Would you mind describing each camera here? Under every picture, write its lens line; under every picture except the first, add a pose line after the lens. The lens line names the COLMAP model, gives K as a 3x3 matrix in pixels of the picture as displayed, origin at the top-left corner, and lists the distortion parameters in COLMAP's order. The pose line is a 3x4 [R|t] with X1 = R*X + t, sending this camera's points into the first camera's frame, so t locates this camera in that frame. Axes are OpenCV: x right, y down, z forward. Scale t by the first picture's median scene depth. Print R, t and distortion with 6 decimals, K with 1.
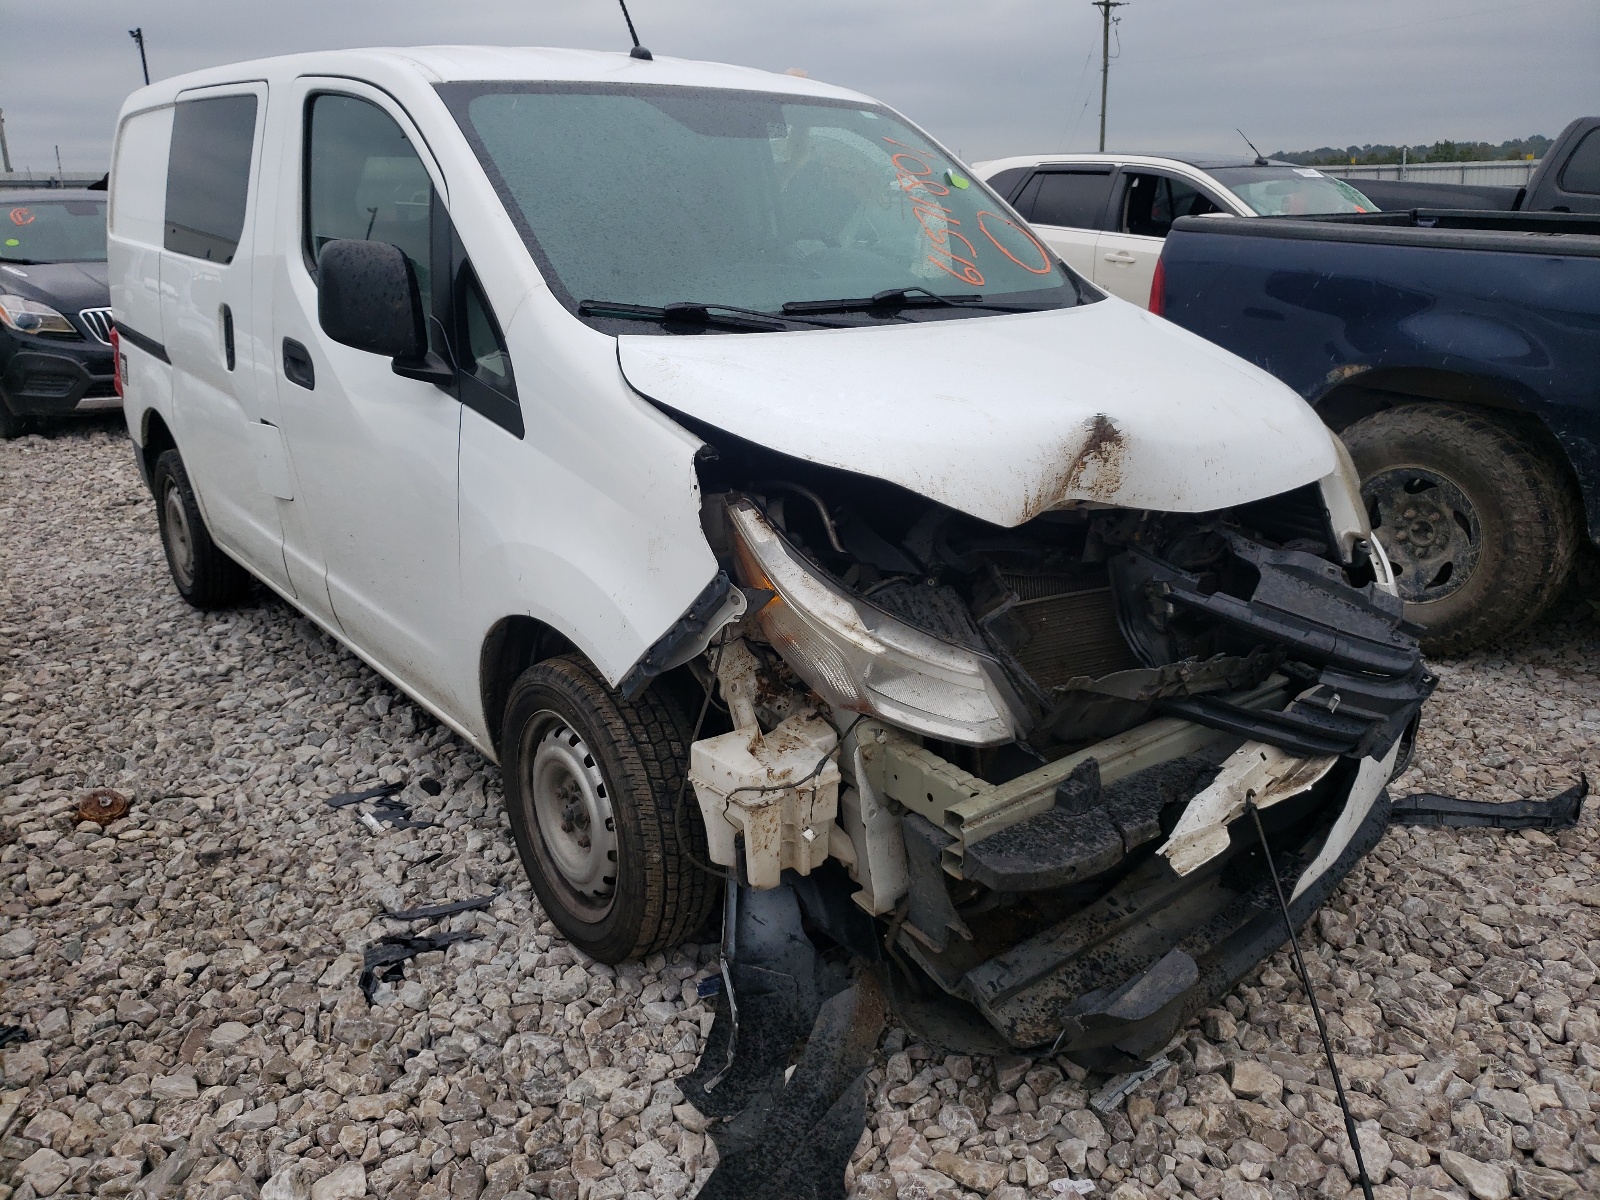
lens RADIAL K [[1107.0, 0, 794.3], [0, 1107.0, 558.4], [0, 0, 1]] dist [0.099805, -0.077959]
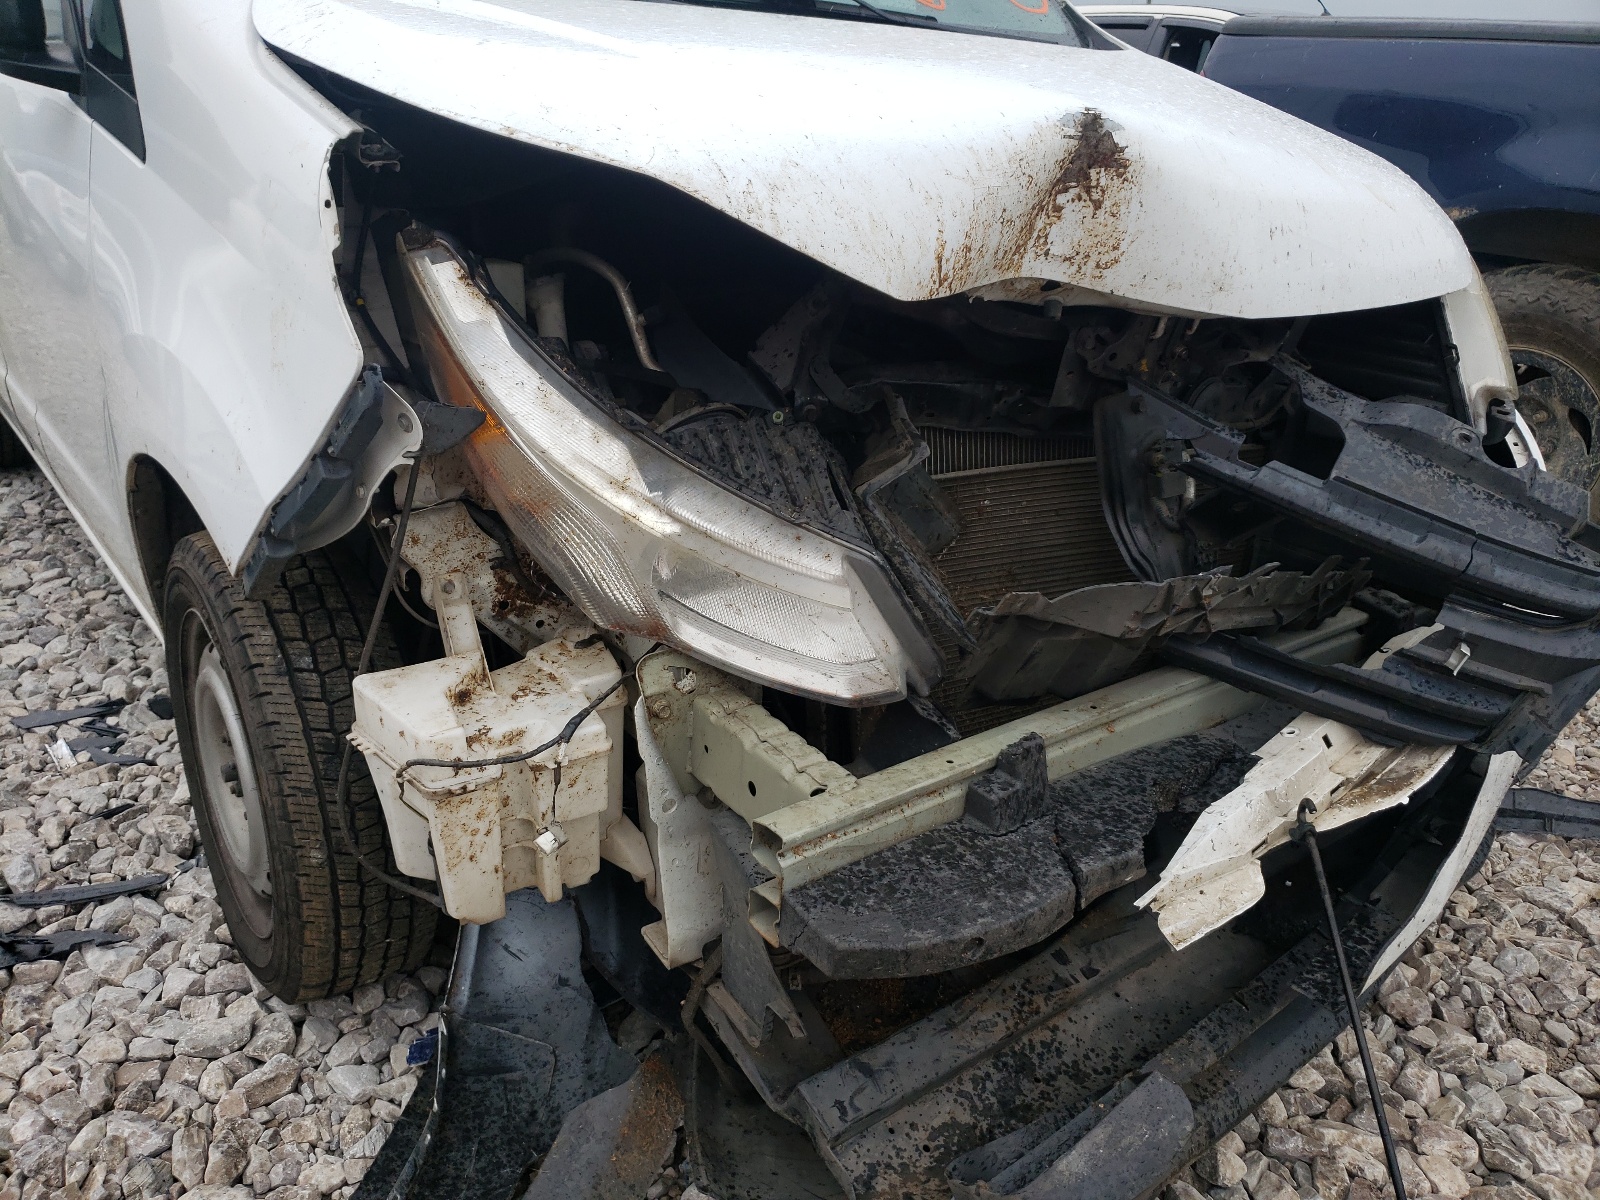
lens RADIAL K [[1107.0, 0, 794.3], [0, 1107.0, 558.4], [0, 0, 1]] dist [0.099805, -0.077959]
pose [[0.998773, 0.049207, -0.005569, 0.133936], [-0.048694, 0.996333, 0.070358, 0.051444], [0.009011, -0.070000, 0.997506, 0.411073]]
